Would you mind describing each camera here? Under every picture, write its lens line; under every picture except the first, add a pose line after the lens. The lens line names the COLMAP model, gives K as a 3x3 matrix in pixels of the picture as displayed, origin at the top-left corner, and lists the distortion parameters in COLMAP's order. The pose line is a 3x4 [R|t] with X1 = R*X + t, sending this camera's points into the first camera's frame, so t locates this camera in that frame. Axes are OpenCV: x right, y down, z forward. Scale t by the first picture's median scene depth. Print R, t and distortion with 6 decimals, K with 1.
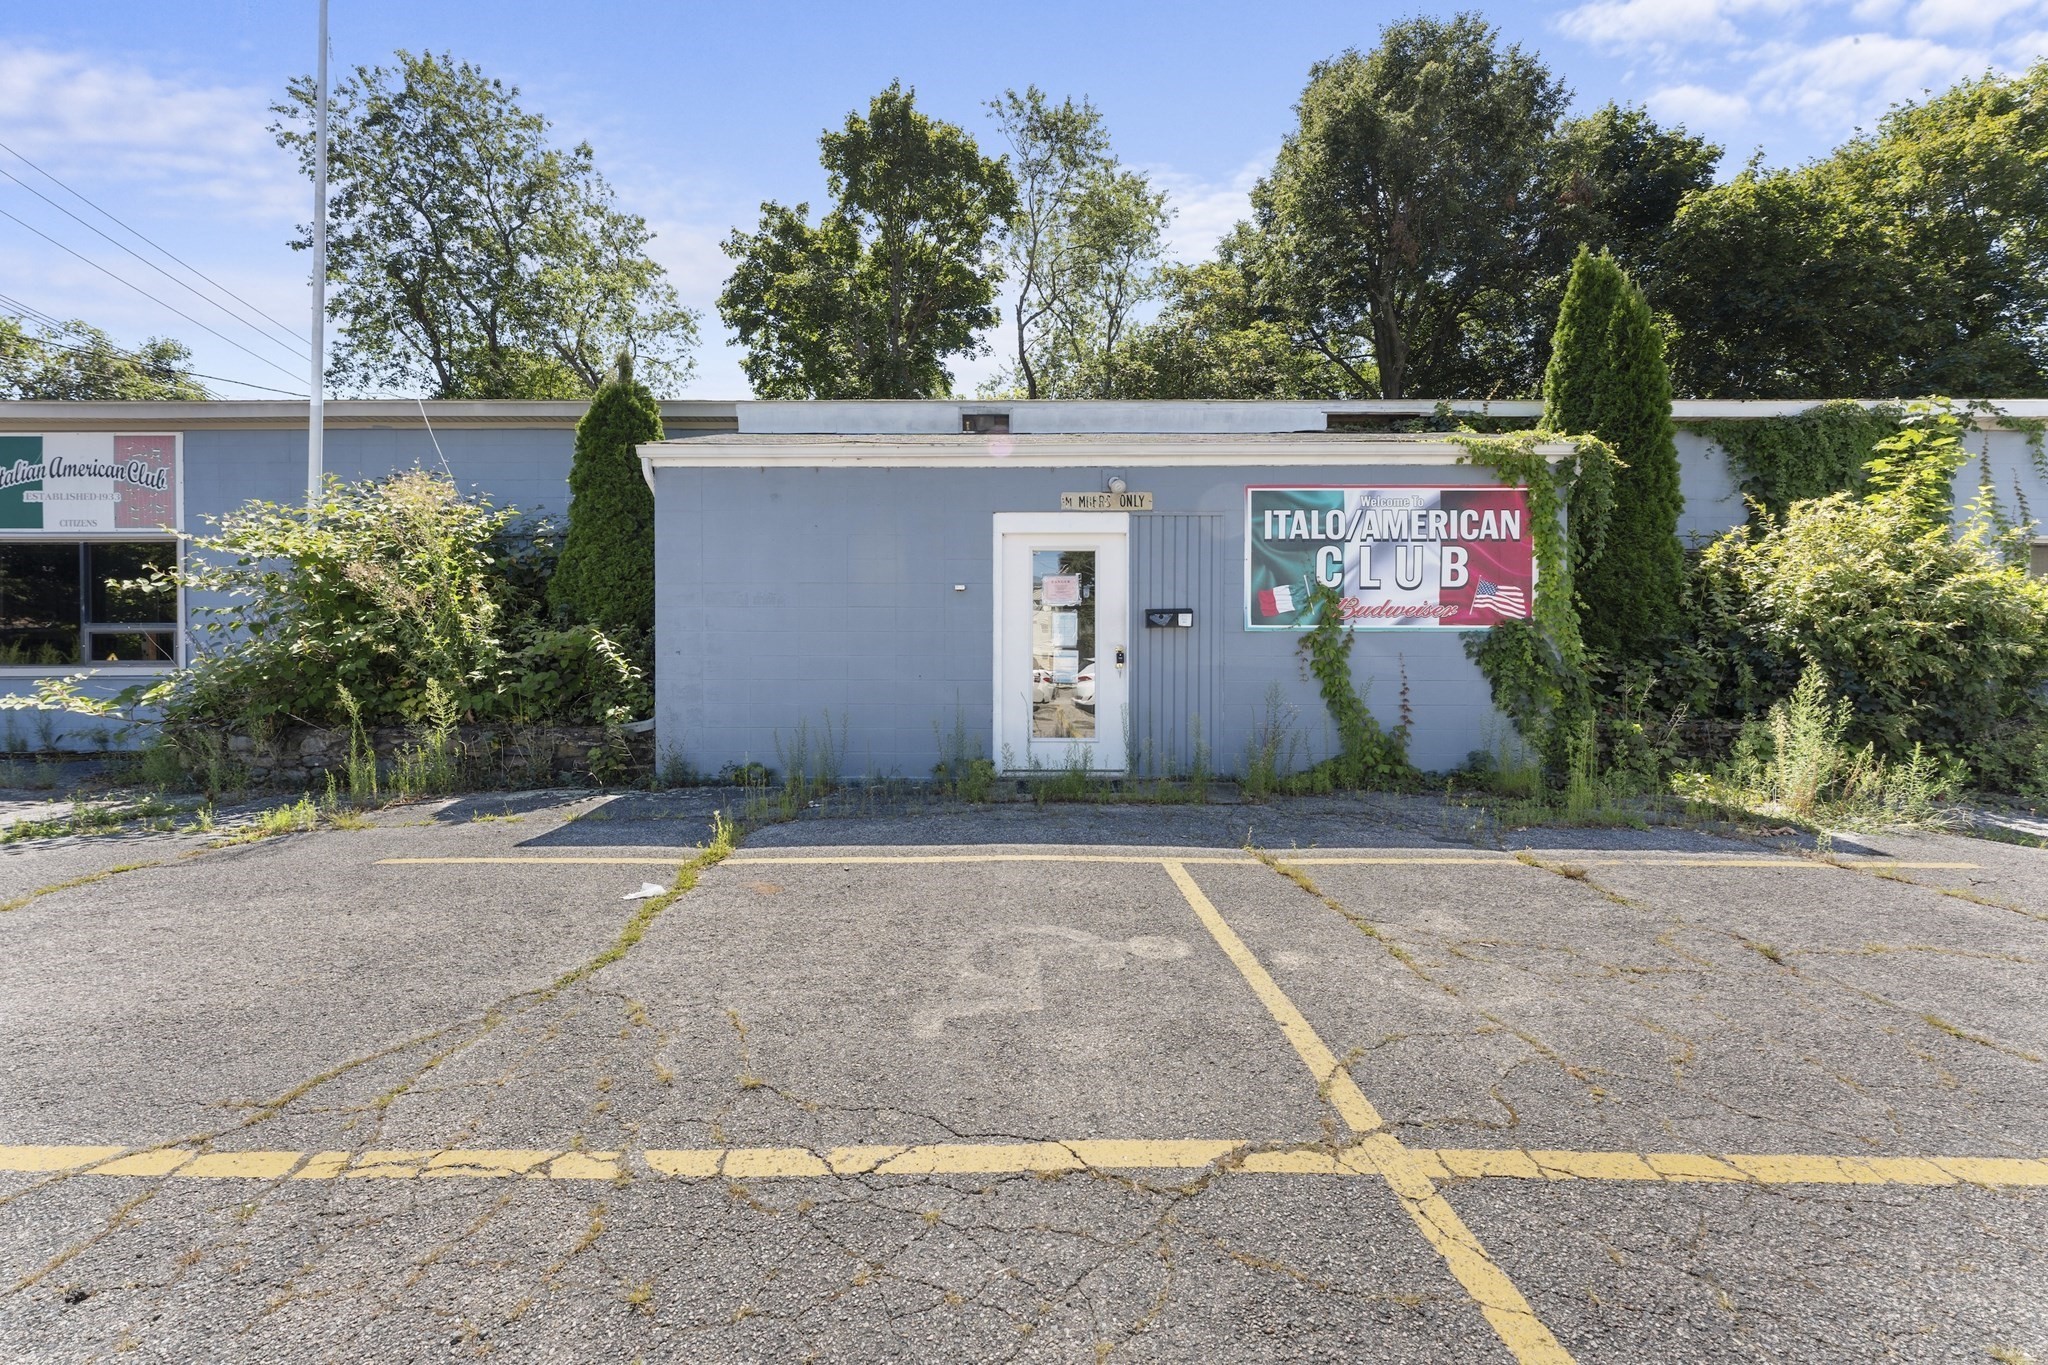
lens RADIAL K [[818.7, 0, 1028.5], [0, 818.7, 679.0], [0, 0, 1]] dist [0.001180, -0.000152]
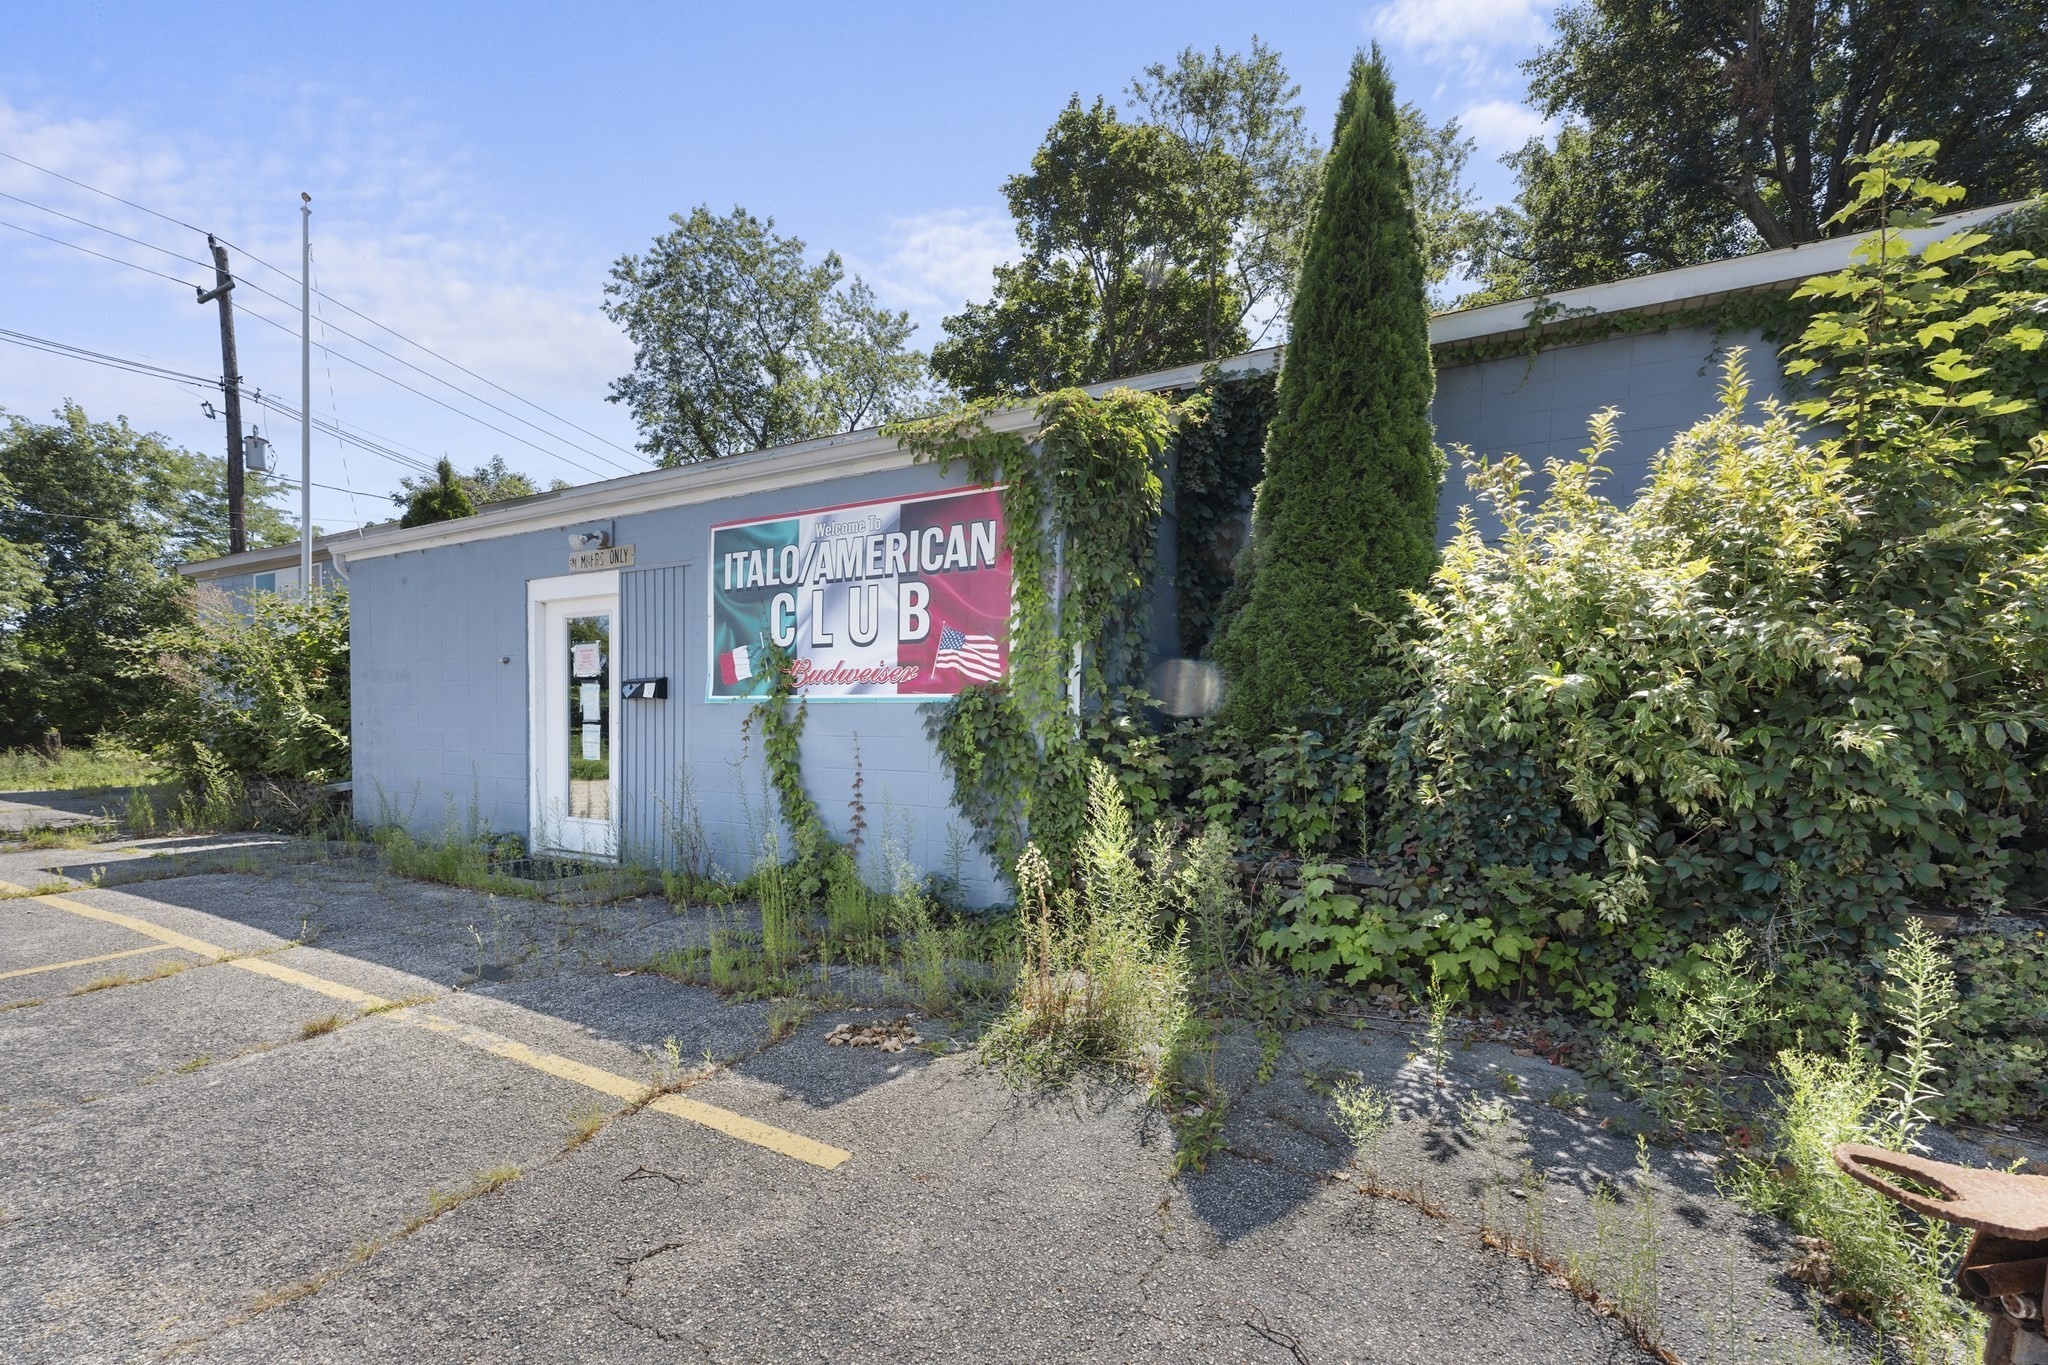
lens RADIAL K [[854.1, 0, 1027.5], [0, 854.1, 785.9], [0, 0, 1]] dist [0.010347, 0.000000]
pose [[0.878898, 0.040337, -0.475302, 0.964092], [-0.021729, 0.998769, 0.044582, -0.020822], [0.476515, -0.028855, 0.878693, 0.391095]]
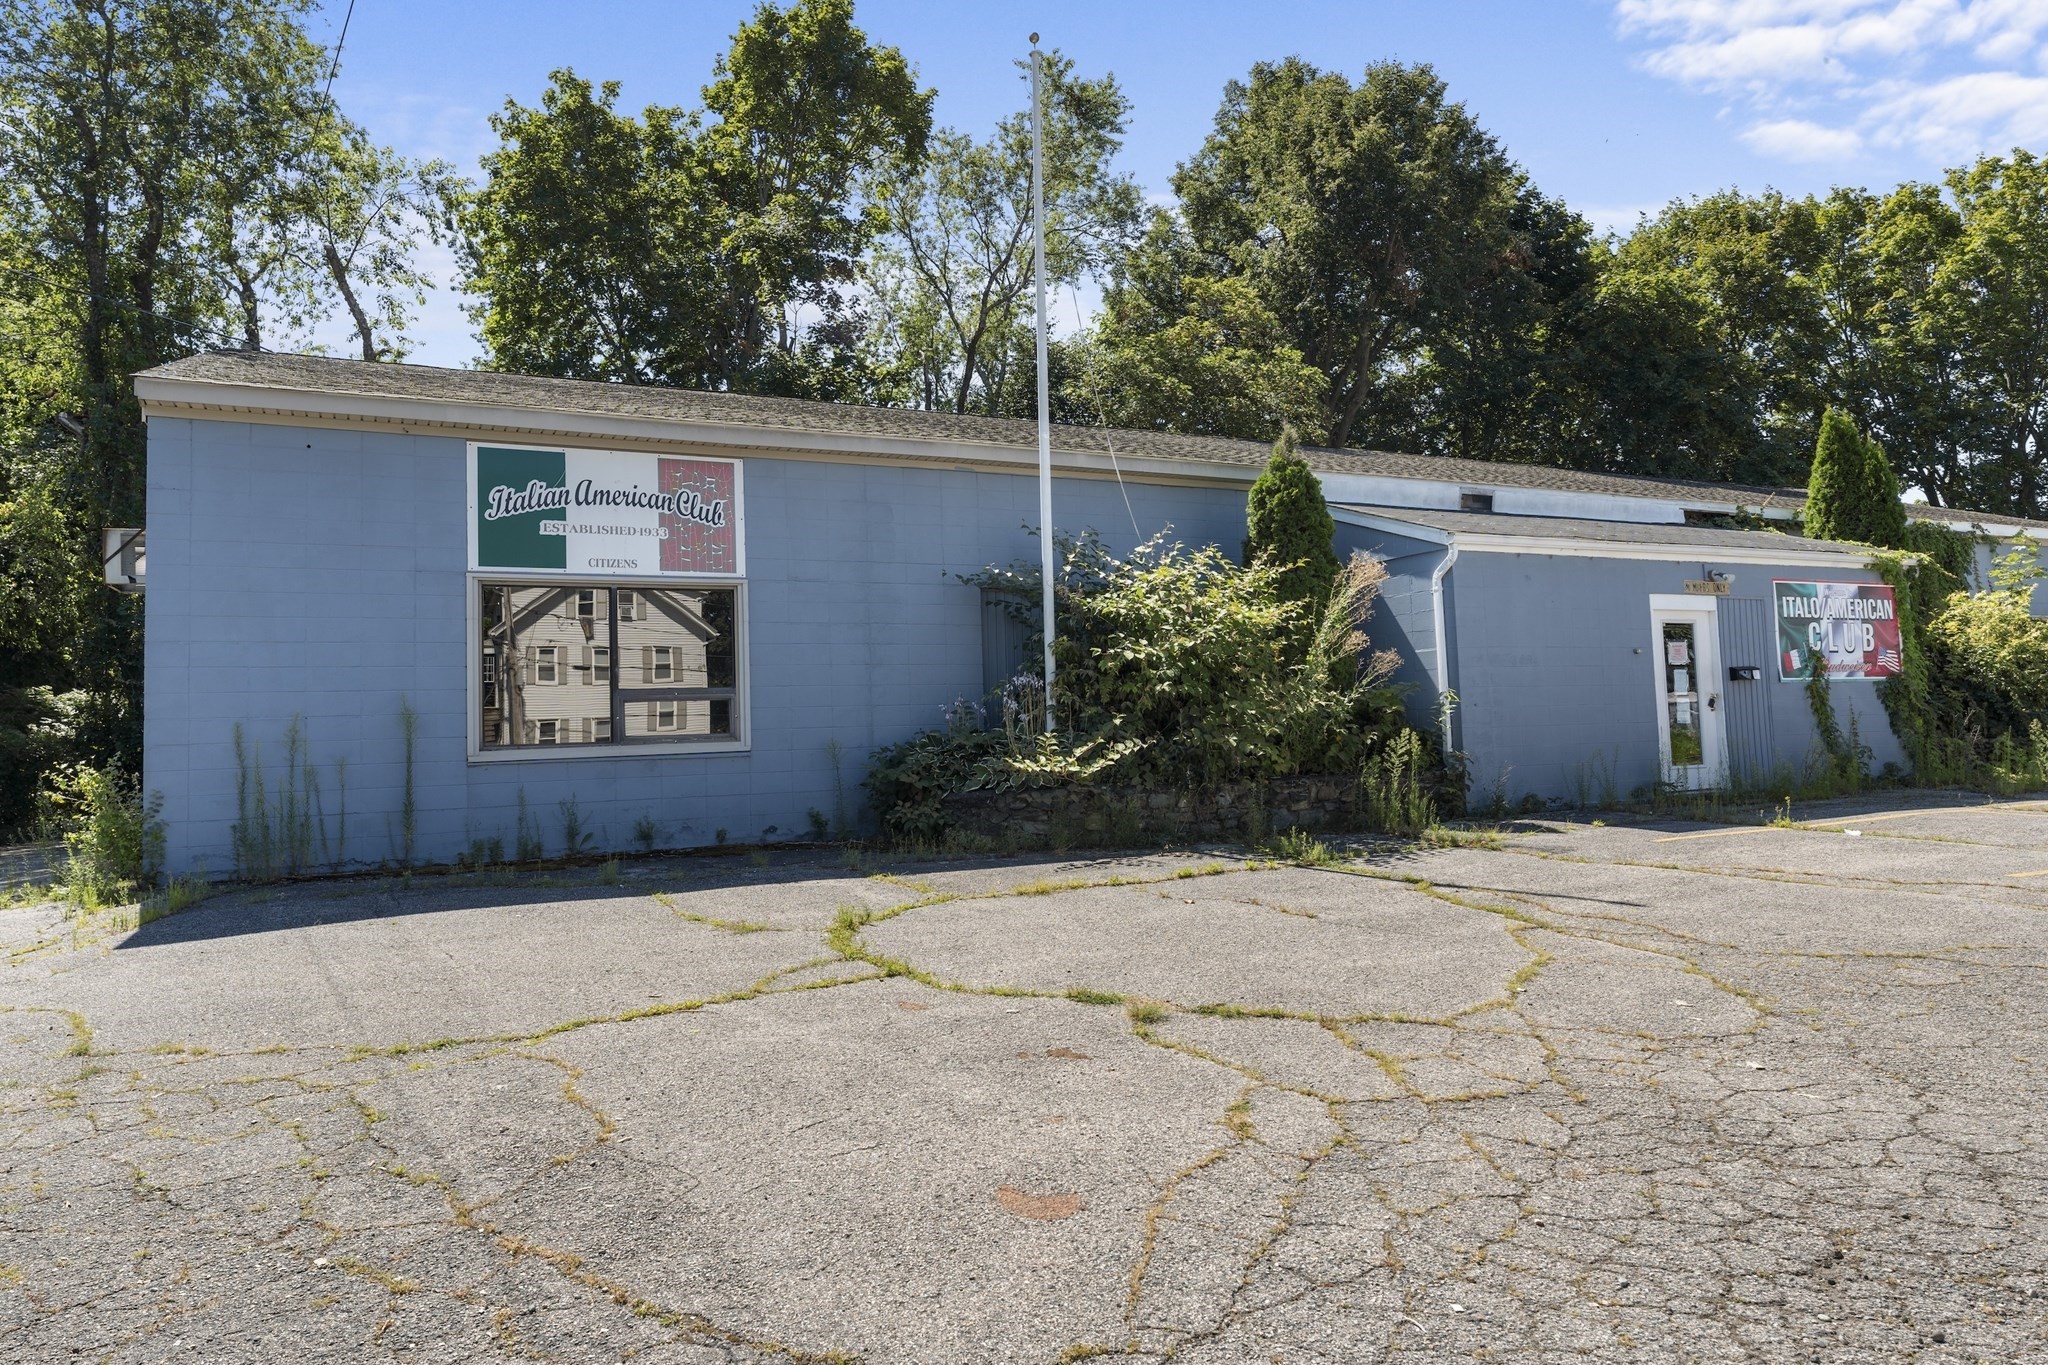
lens RADIAL K [[1269.4, 0, 1038.2], [0, 1269.4, 668.2], [0, 0, 1]] dist [0.004842, 0.002640]
pose [[0.895583, -0.005351, 0.444862, -1.832983], [0.038604, 0.997091, -0.065724, 0.011287], [-0.443216, 0.076035, 0.893184, -0.378084]]
